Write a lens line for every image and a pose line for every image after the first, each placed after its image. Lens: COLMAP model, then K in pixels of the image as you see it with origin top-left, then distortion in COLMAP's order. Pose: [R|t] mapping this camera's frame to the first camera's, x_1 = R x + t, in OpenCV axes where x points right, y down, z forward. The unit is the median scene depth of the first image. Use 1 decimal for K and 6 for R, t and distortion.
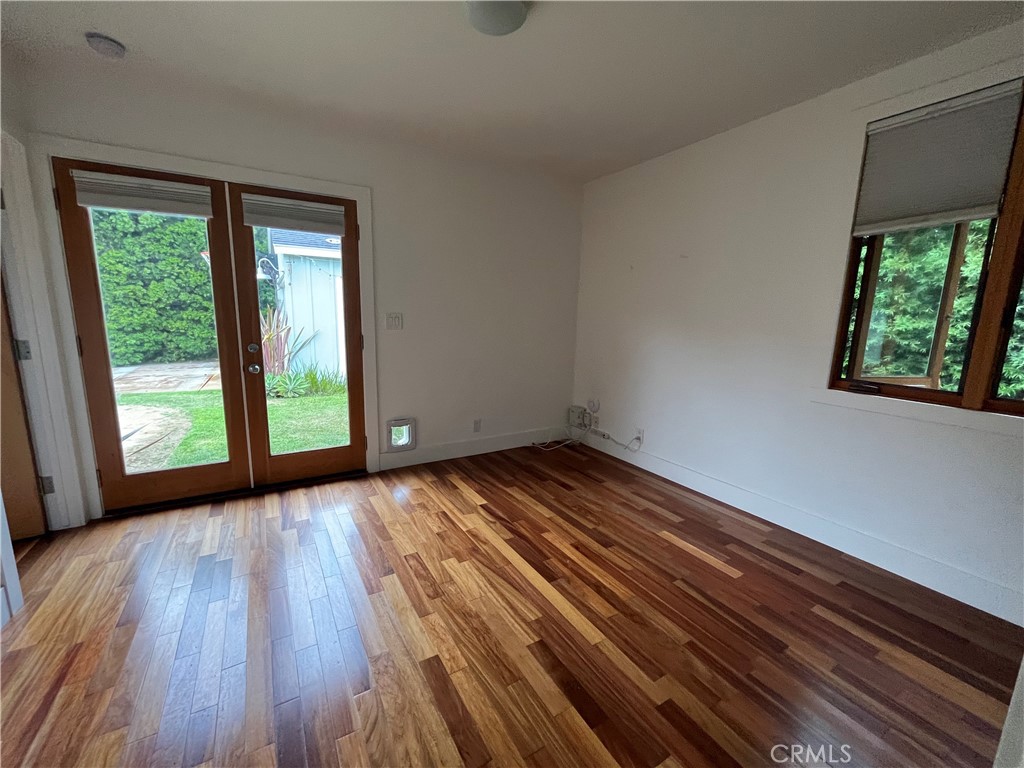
lens RADIAL K [[419.5, 0, 508.4], [0, 419.5, 387.9], [0, 0, 1]] dist [-0.004320, -0.000504]
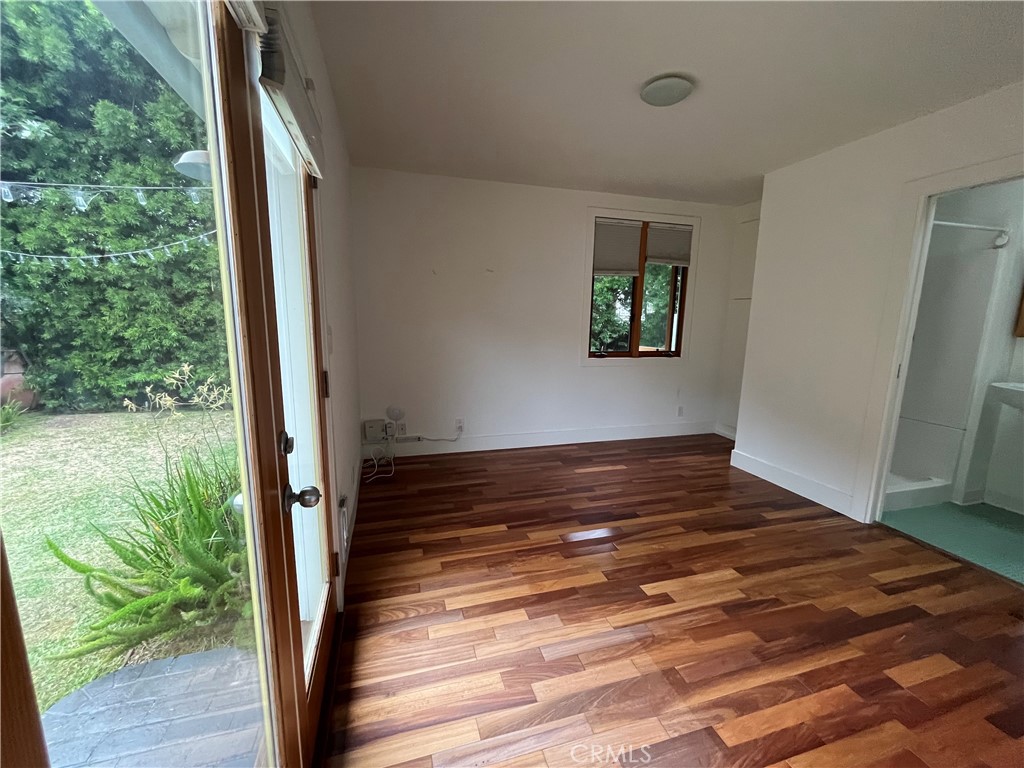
lens RADIAL K [[419.5, 0, 507.9], [0, 419.5, 387.2], [0, 0, 1]] dist [-0.004320, -0.000504]
pose [[0.245172, -0.181955, 0.952252, -0.920892], [0.157700, 0.976633, 0.146011, -0.167879], [-0.956567, 0.114372, 0.268138, 0.735443]]
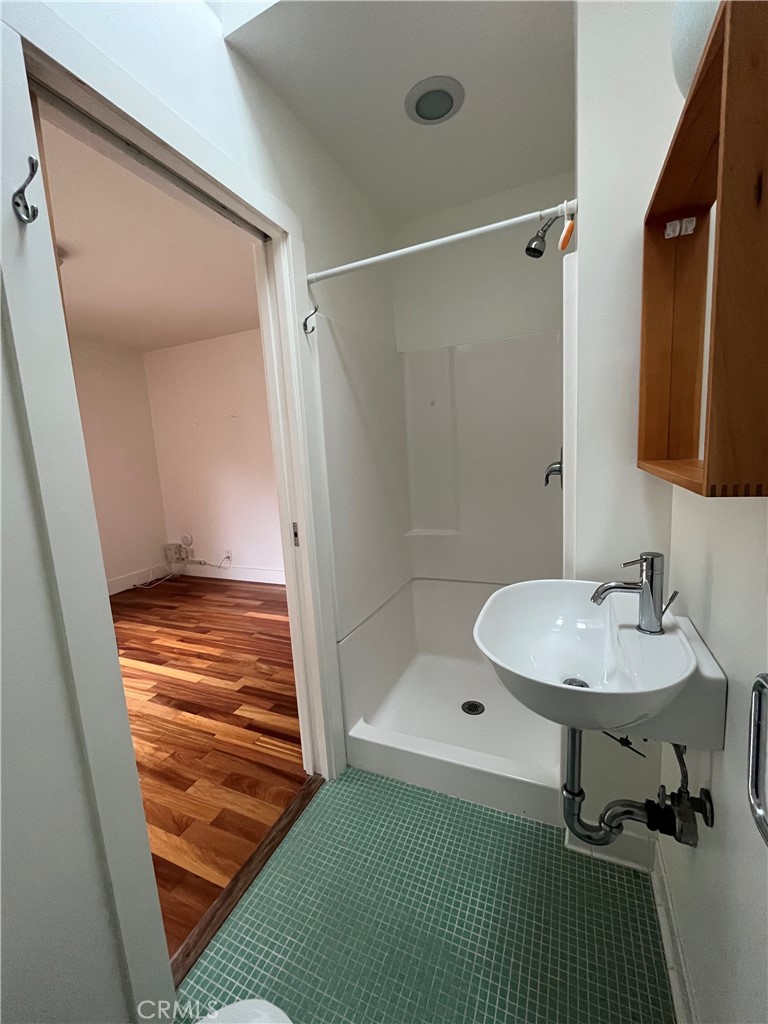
lens RADIAL K [[419.5, 0, 386.0], [0, 419.5, 511.4], [0, 0, 1]] dist [-0.004320, -0.000504]
pose [[0.805264, -0.157552, 0.571601, -0.008652], [0.178215, 0.983786, 0.020098, 0.056319], [-0.565500, 0.085684, 0.820286, -0.413147]]
